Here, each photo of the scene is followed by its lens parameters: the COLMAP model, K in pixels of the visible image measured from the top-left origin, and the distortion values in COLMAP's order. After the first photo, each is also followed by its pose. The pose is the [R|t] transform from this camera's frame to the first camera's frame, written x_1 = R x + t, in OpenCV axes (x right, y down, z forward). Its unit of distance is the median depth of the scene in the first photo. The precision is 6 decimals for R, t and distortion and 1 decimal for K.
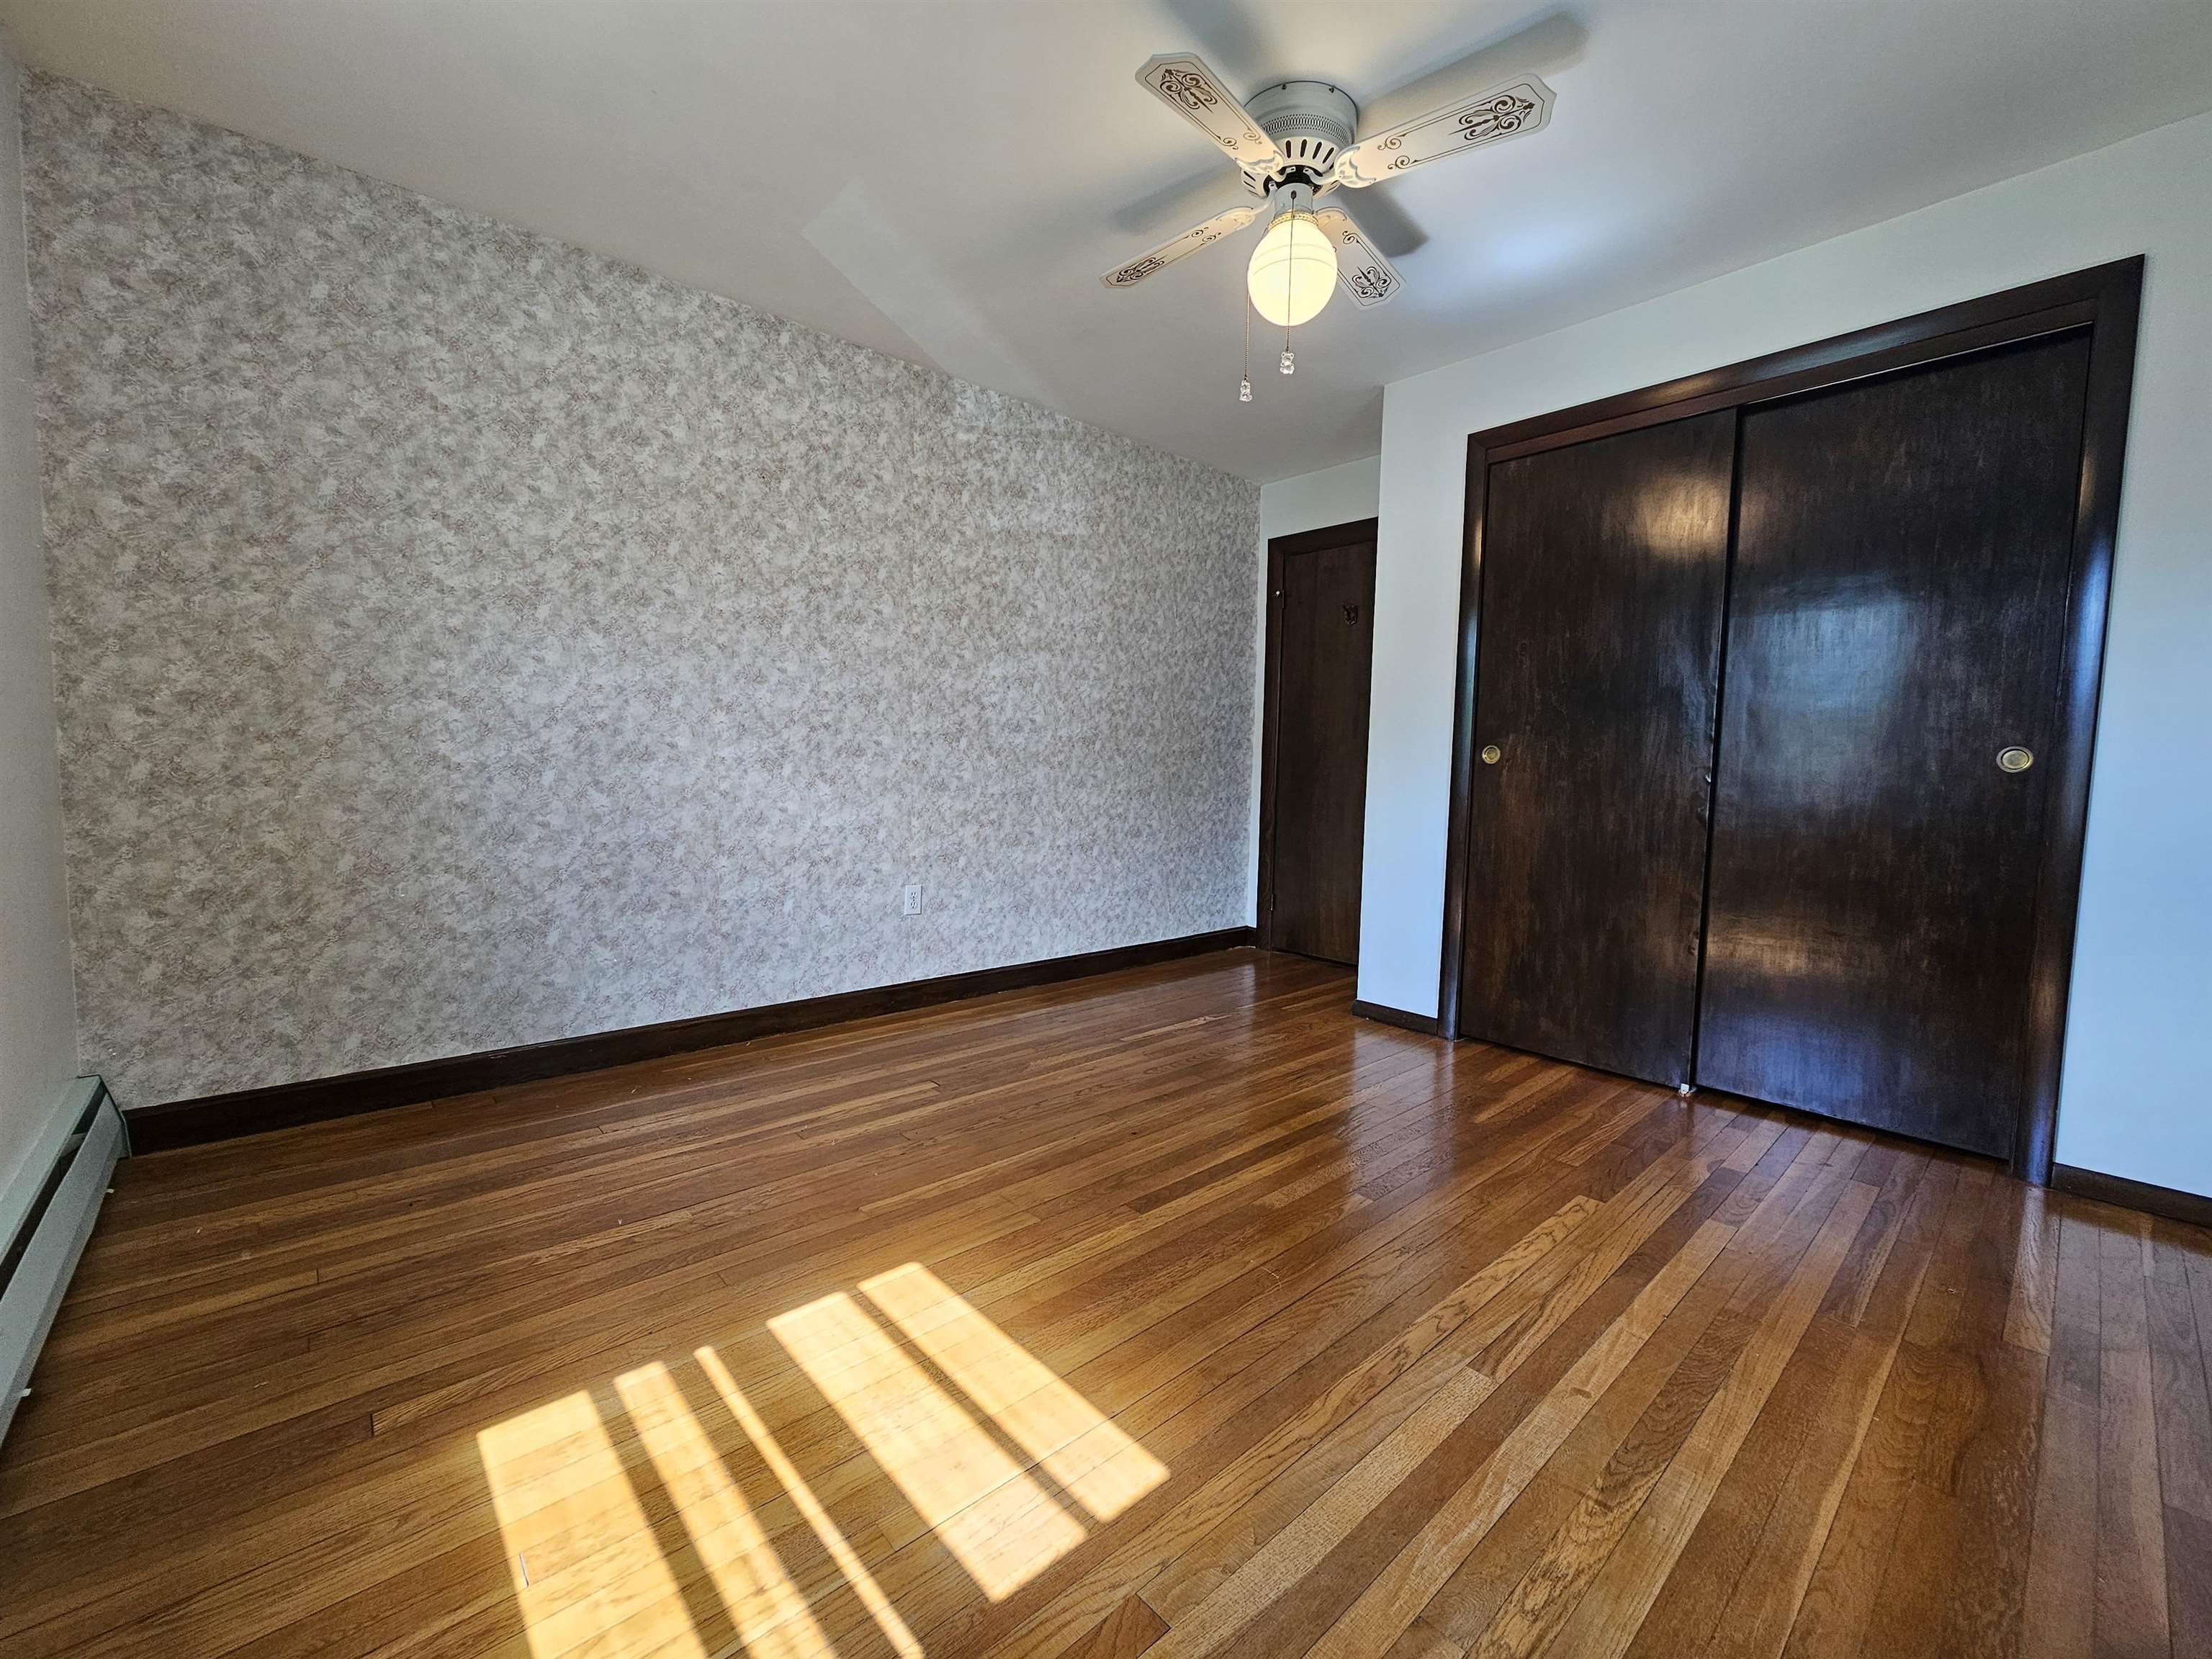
lens RADIAL K [[906.3, 0, 1106.1], [0, 906.3, 831.0], [0, 0, 1]] dist [0.000642, -0.000878]
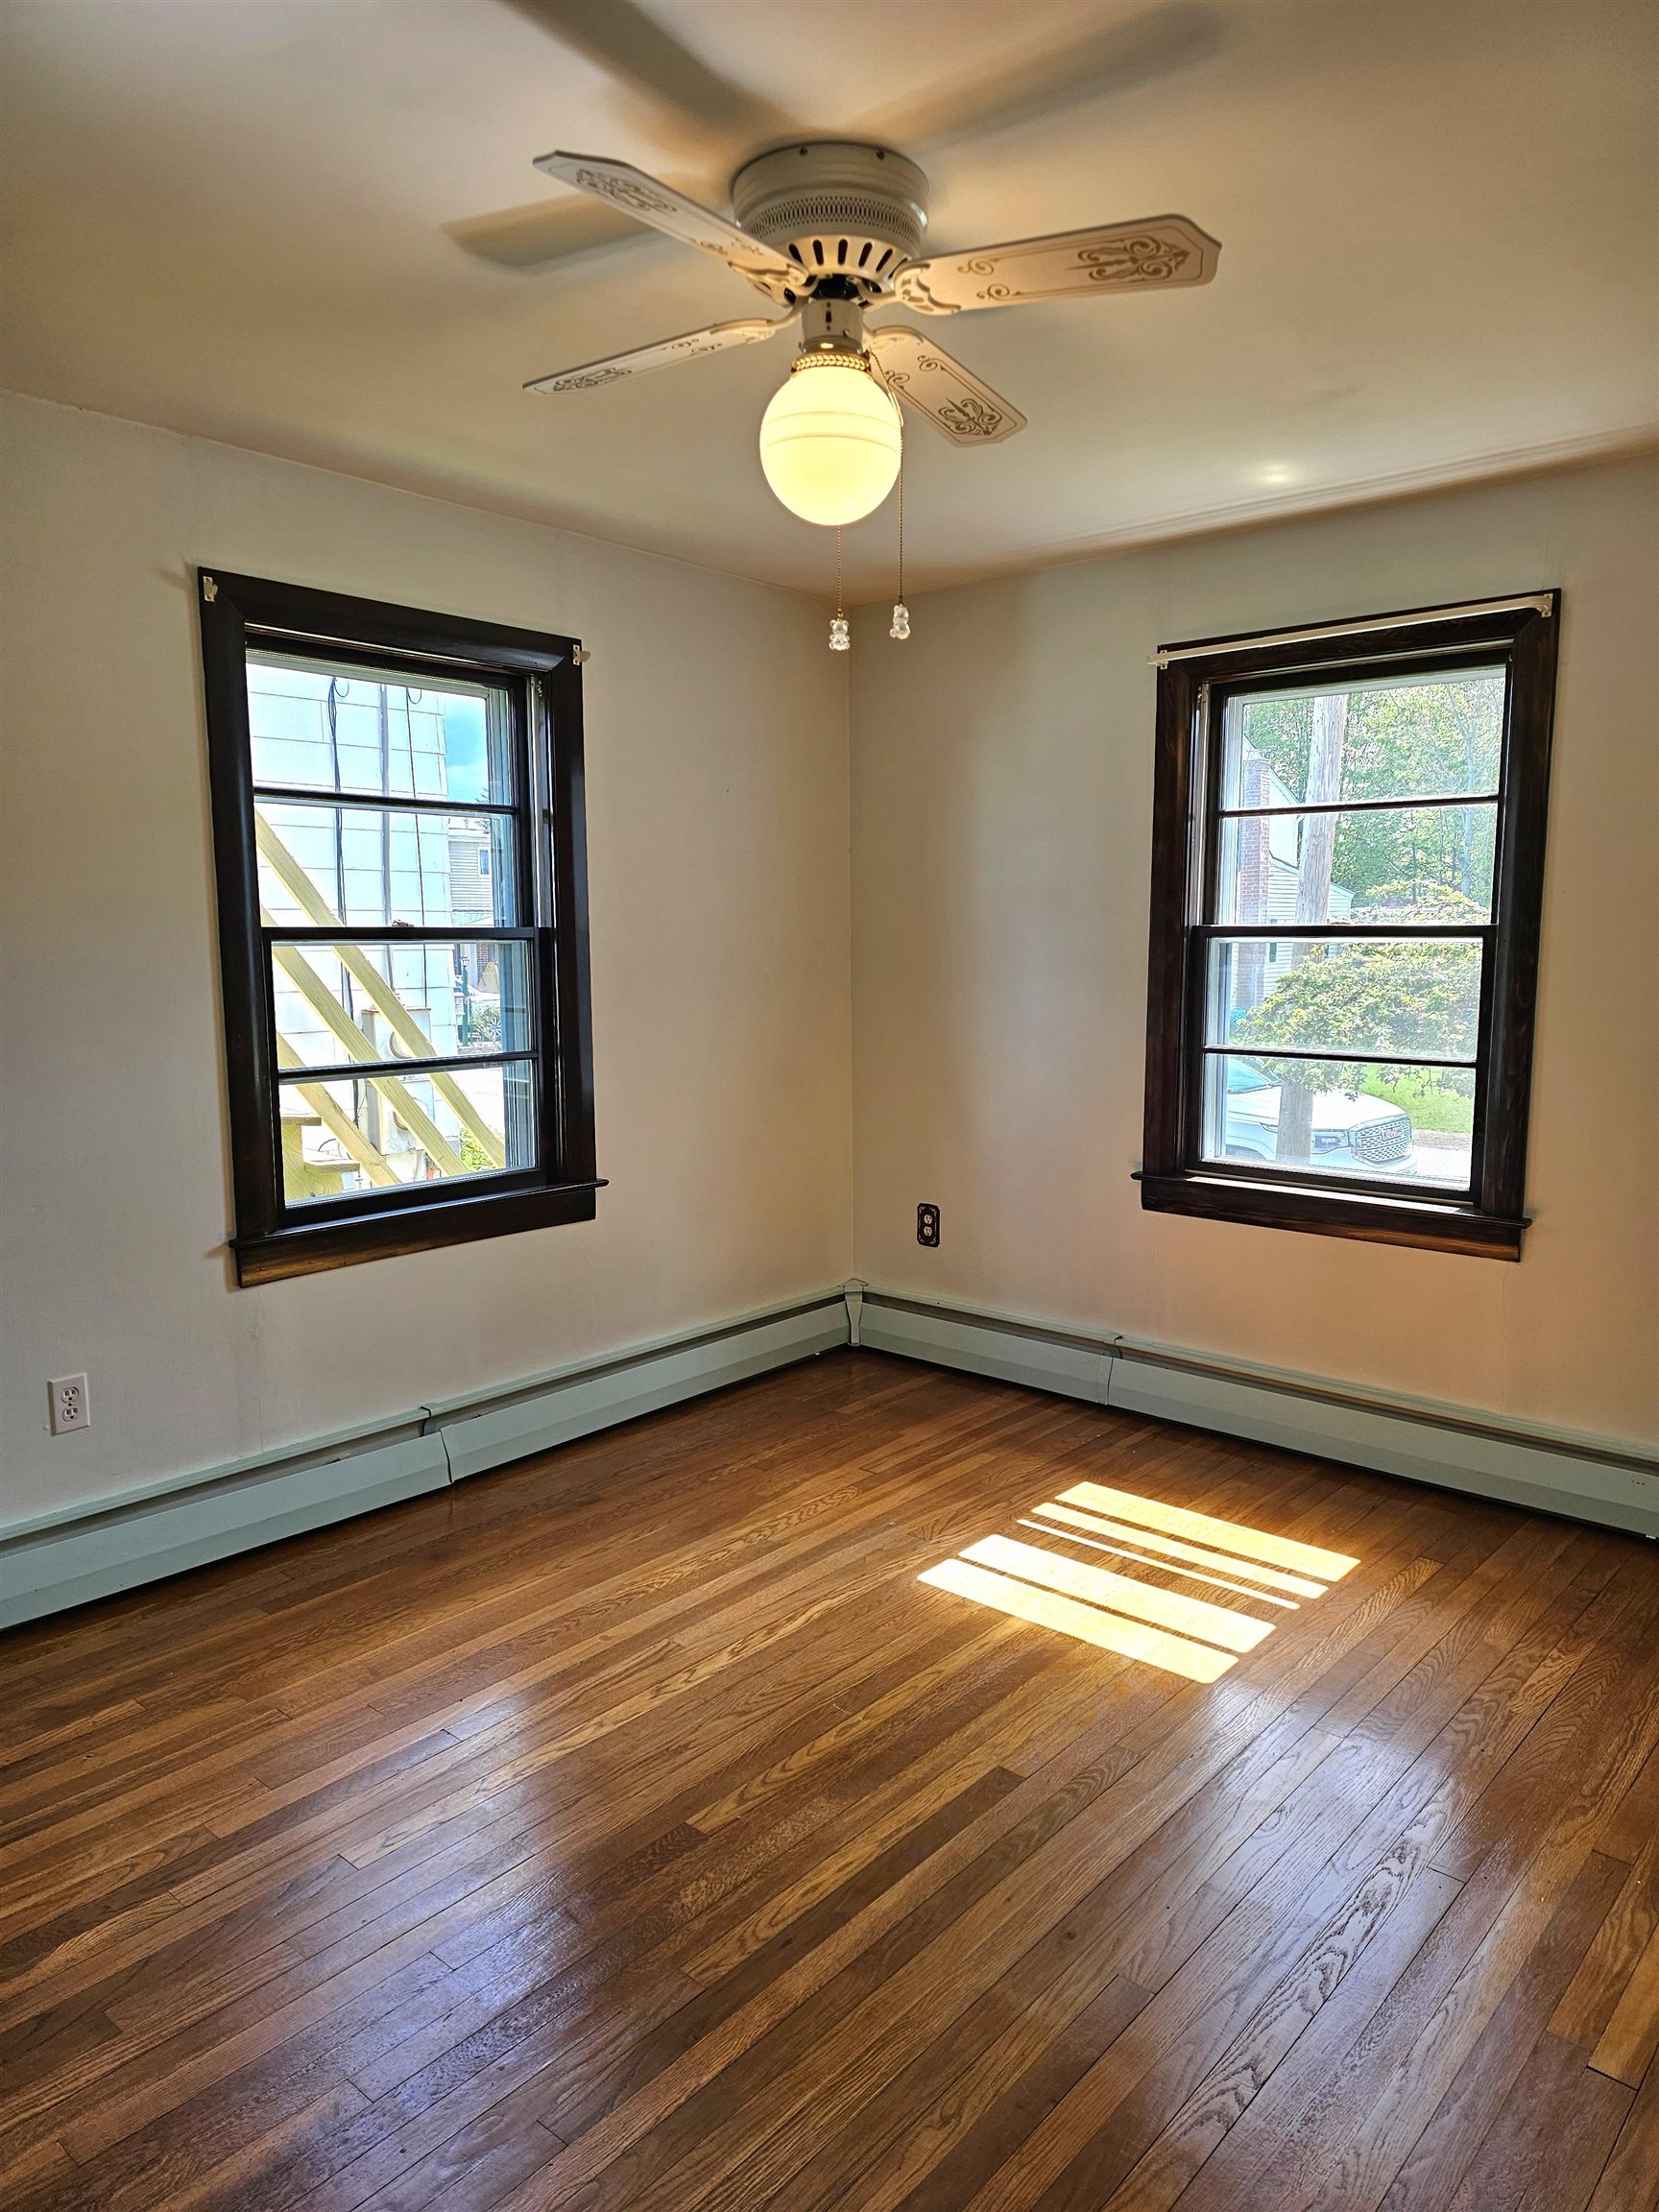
lens RADIAL K [[1490.0, 0, 830.0], [0, 1490.0, 1110.1], [0, 0, 1]] dist [-0.000378, -0.000086]
pose [[-0.993373, -0.000834, -0.114933, 0.458868], [-0.022508, 0.982023, 0.187417, -0.502506], [0.112710, 0.188762, -0.975533, 2.956998]]
